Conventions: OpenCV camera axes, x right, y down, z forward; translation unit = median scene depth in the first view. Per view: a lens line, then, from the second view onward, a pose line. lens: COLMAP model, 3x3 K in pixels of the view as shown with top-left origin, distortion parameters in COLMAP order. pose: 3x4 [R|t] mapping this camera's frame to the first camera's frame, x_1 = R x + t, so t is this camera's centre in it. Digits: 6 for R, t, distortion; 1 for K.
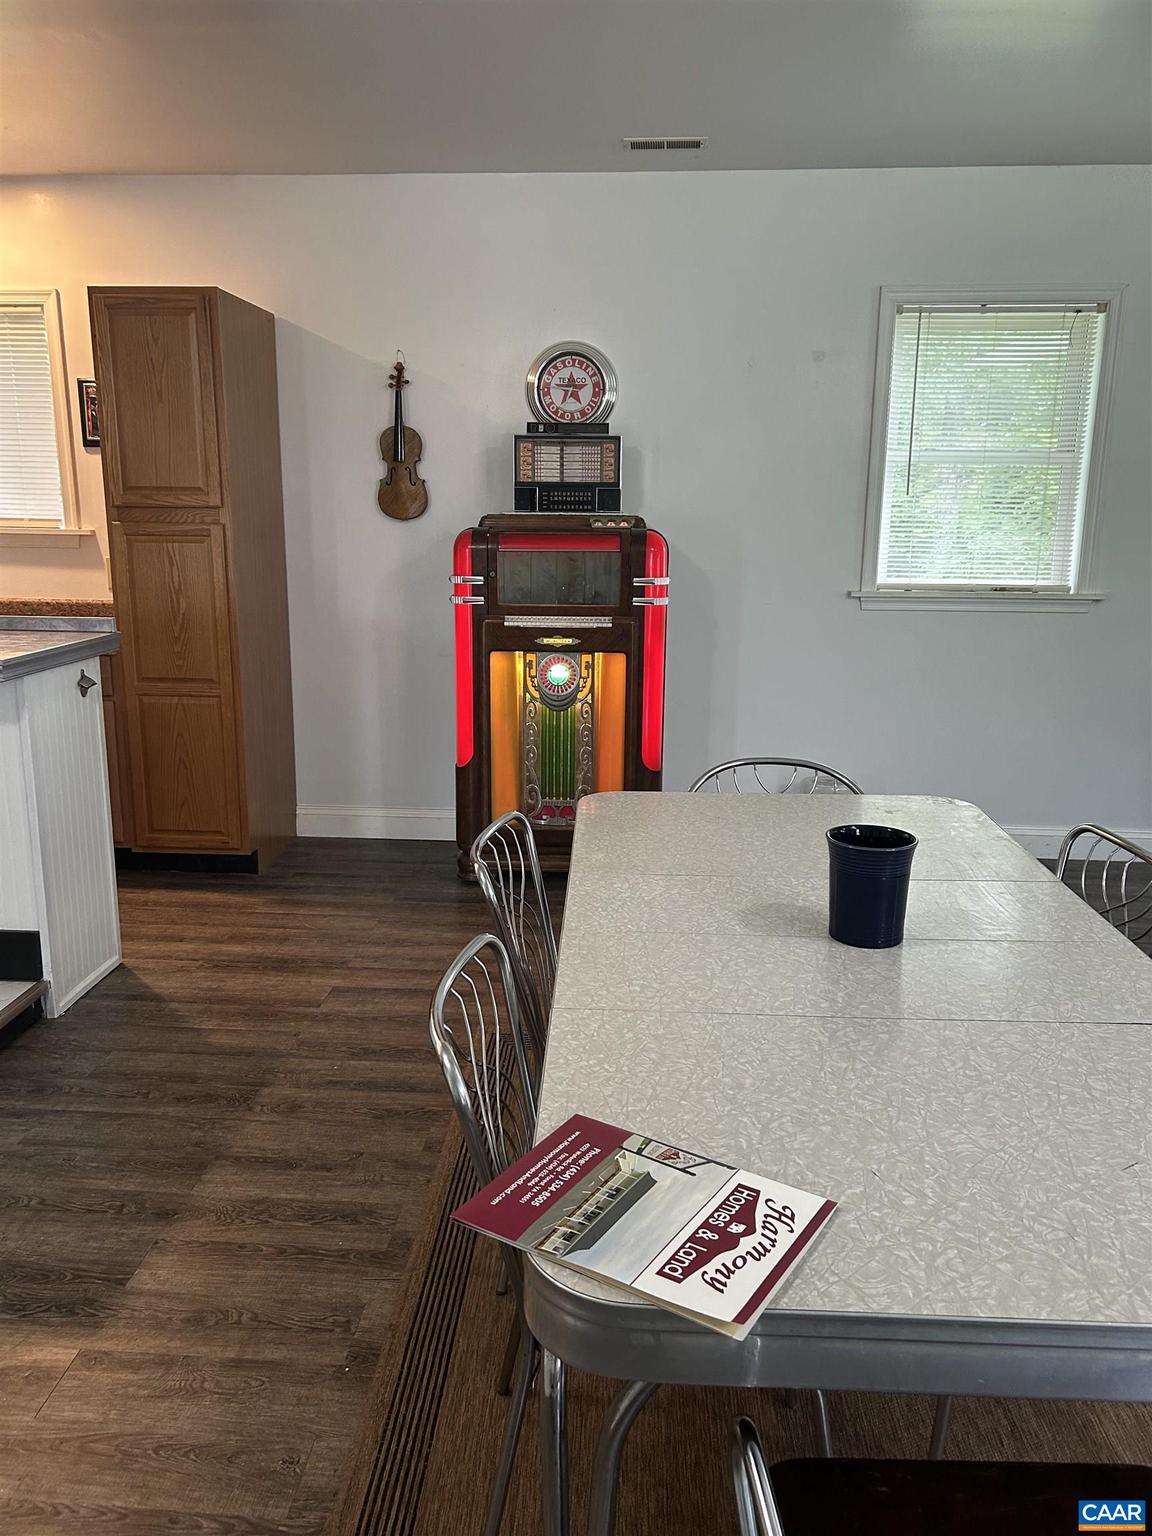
lens RADIAL K [[1150.4, 0, 573.3], [0, 1150.4, 763.1], [0, 0, 1]] dist [0.067013, -0.072626]
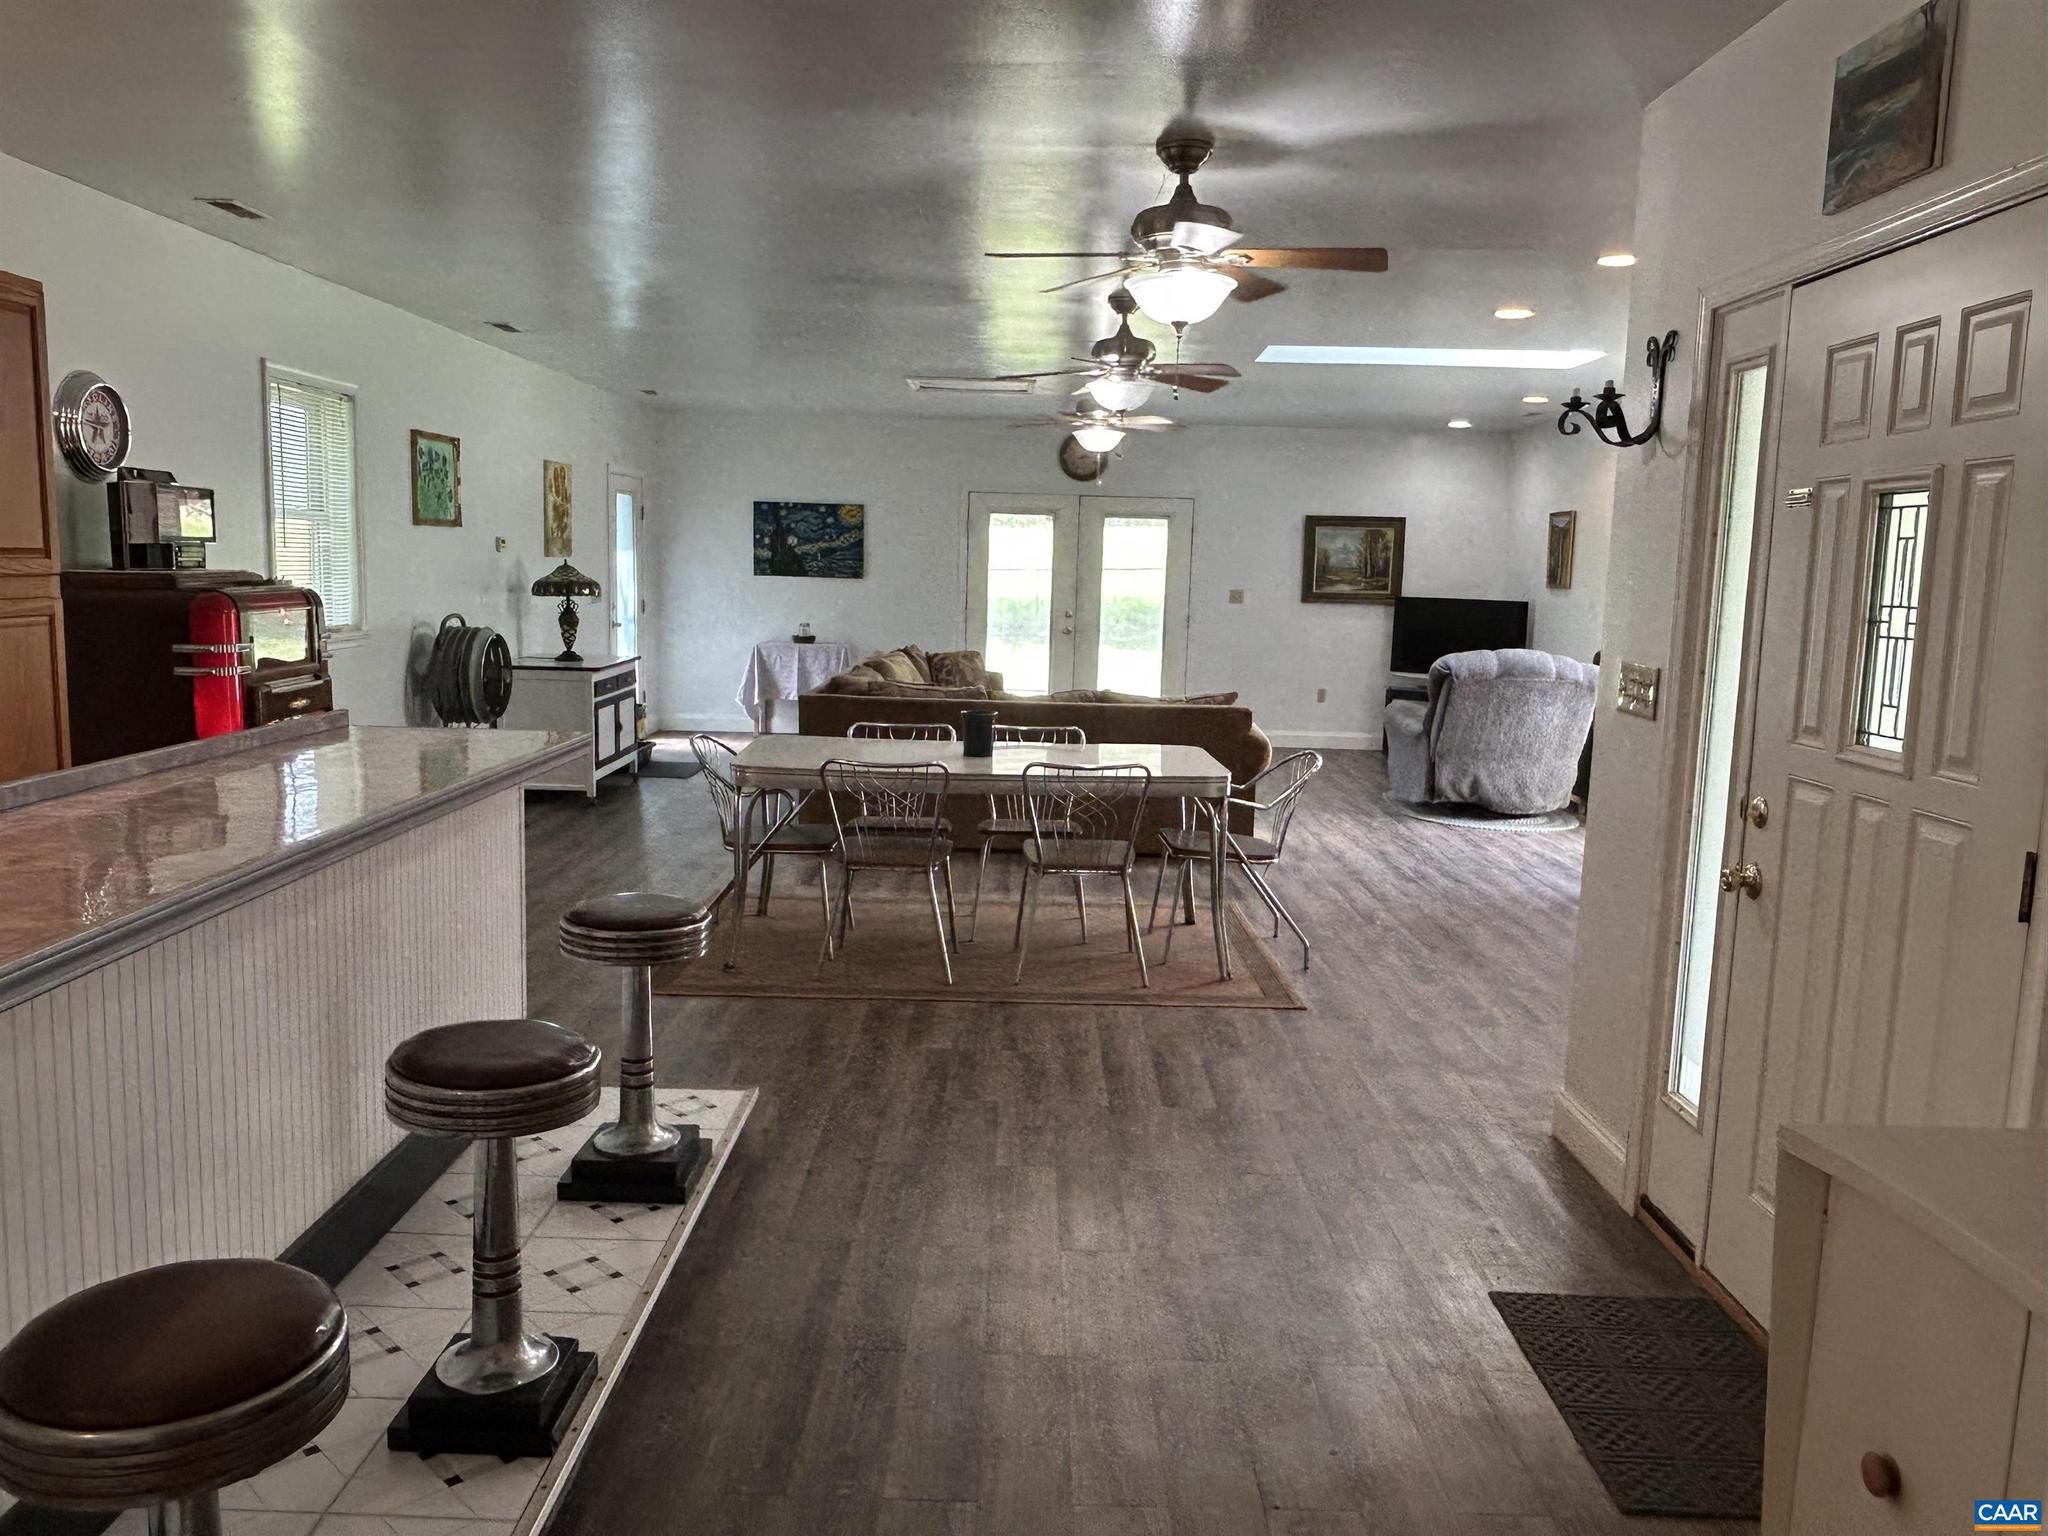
lens RADIAL K [[1532.2, 0, 994.1], [0, 1532.2, 776.7], [0, 0, 1]] dist [0.009231, -0.025880]
pose [[-0.046278, -0.152435, 0.987229, -1.233771], [0.197086, 0.967469, 0.158623, -0.128487], [-0.979293, 0.201910, -0.014729, 0.443071]]
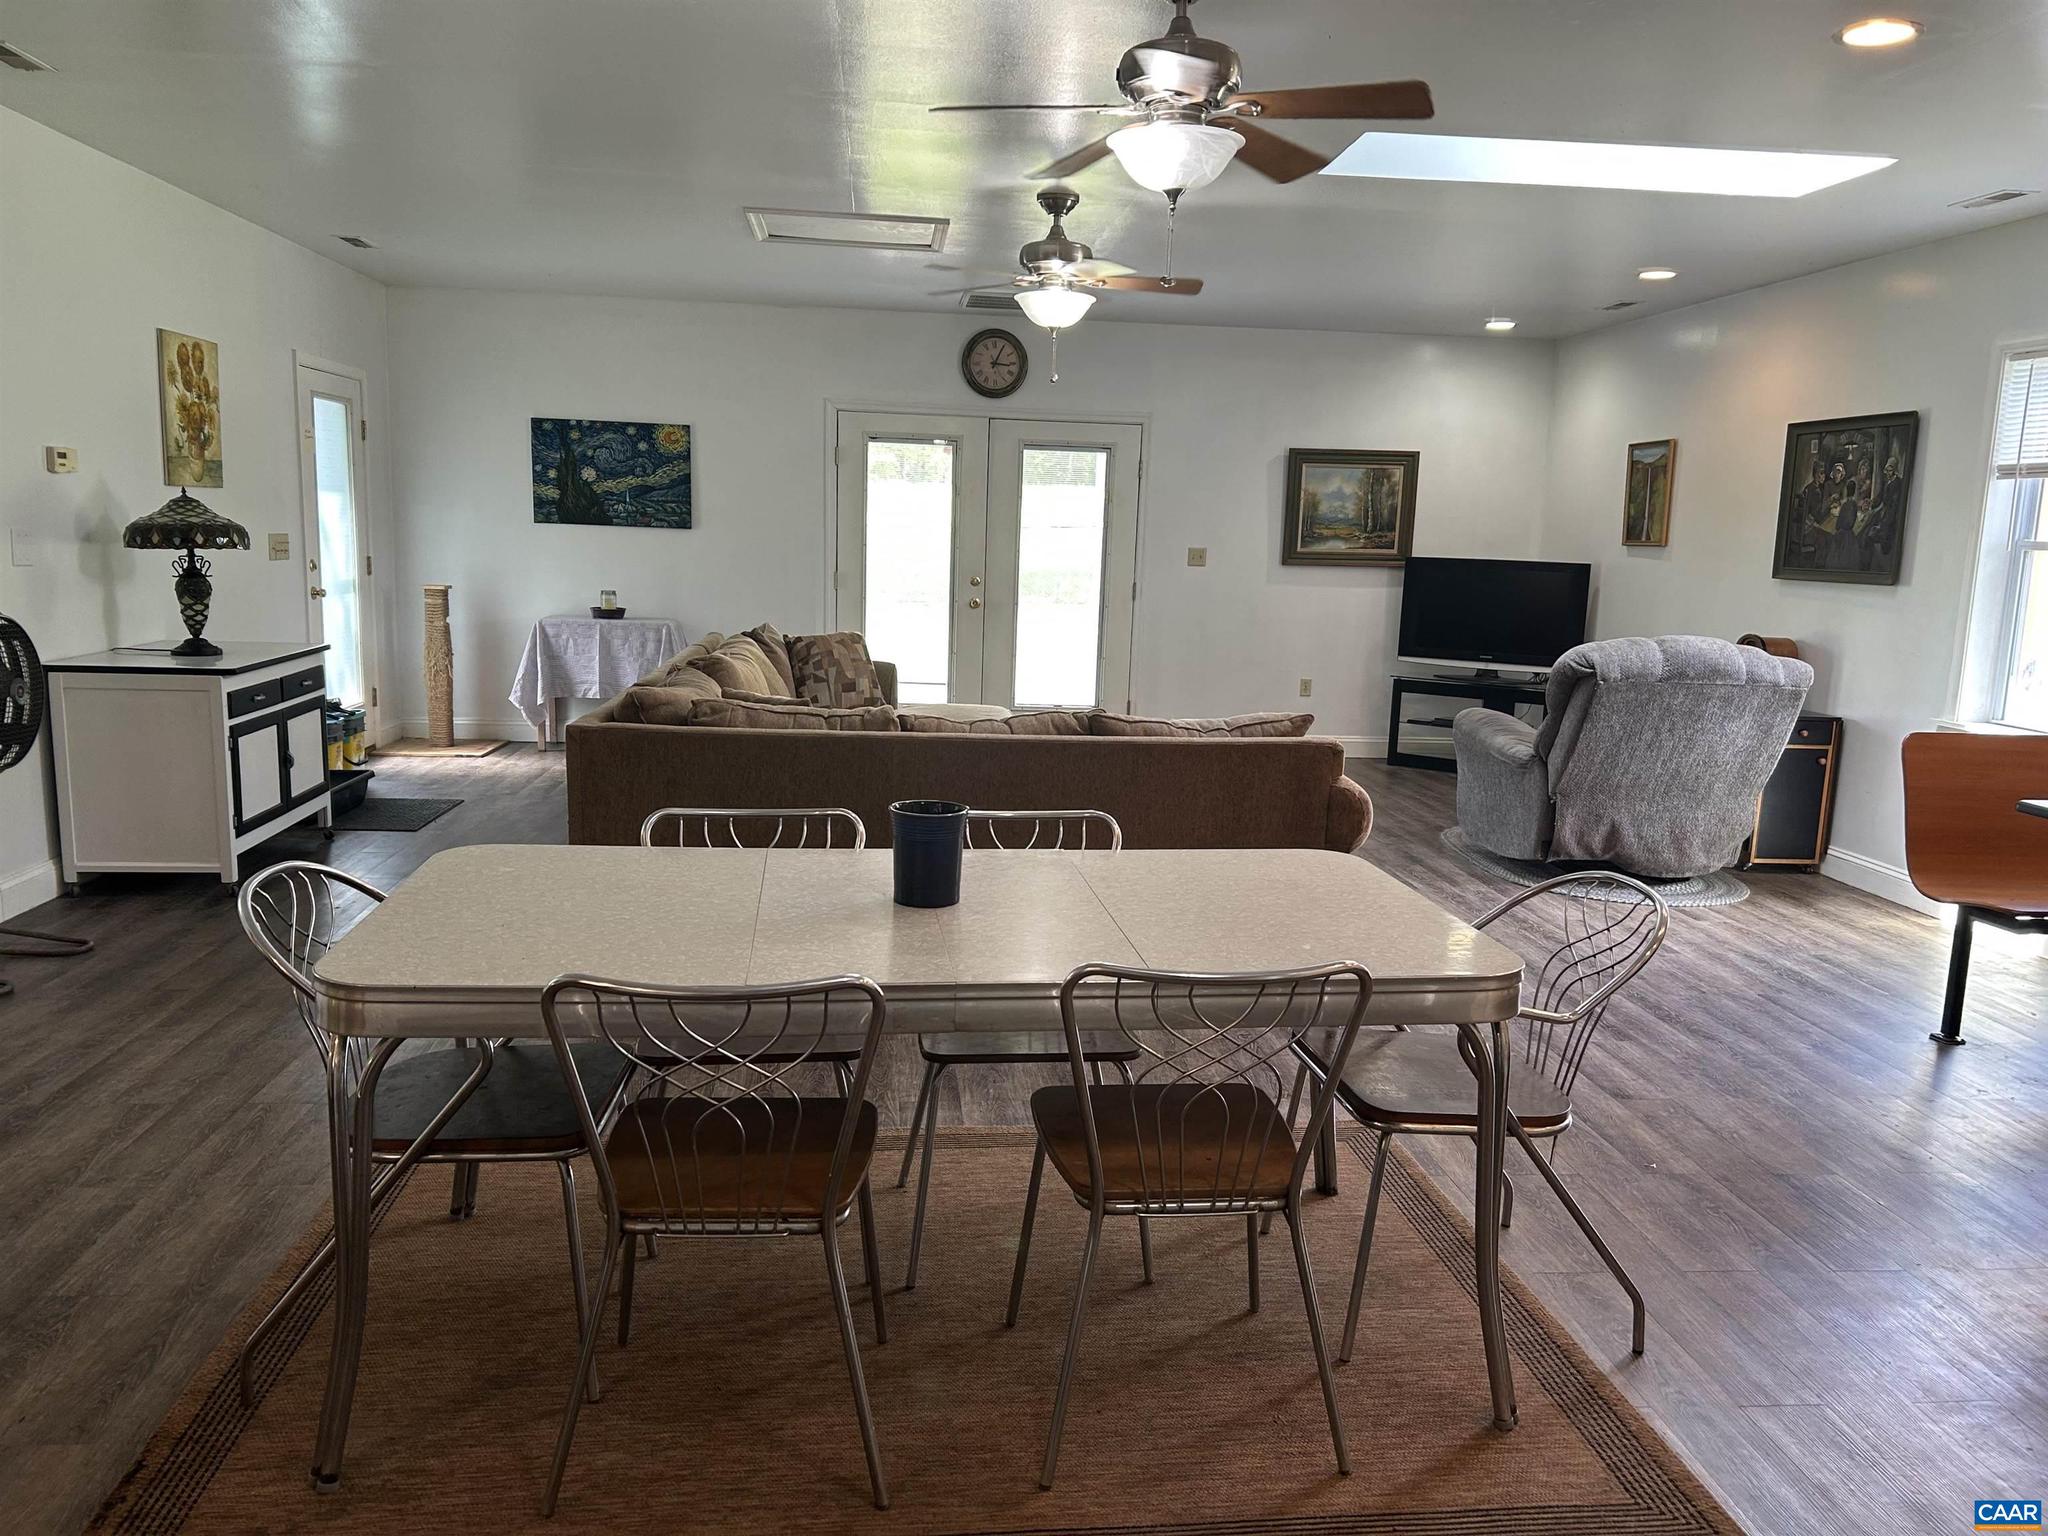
lens RADIAL K [[1533.9, 0, 1028.2], [0, 1533.9, 787.9], [0, 0, 1]] dist [0.067013, -0.072626]
pose [[-0.165417, -0.182194, 0.969248, -0.493654], [0.186443, 0.959289, 0.212141, -0.102553], [-0.968440, 0.215802, -0.124713, 0.460800]]
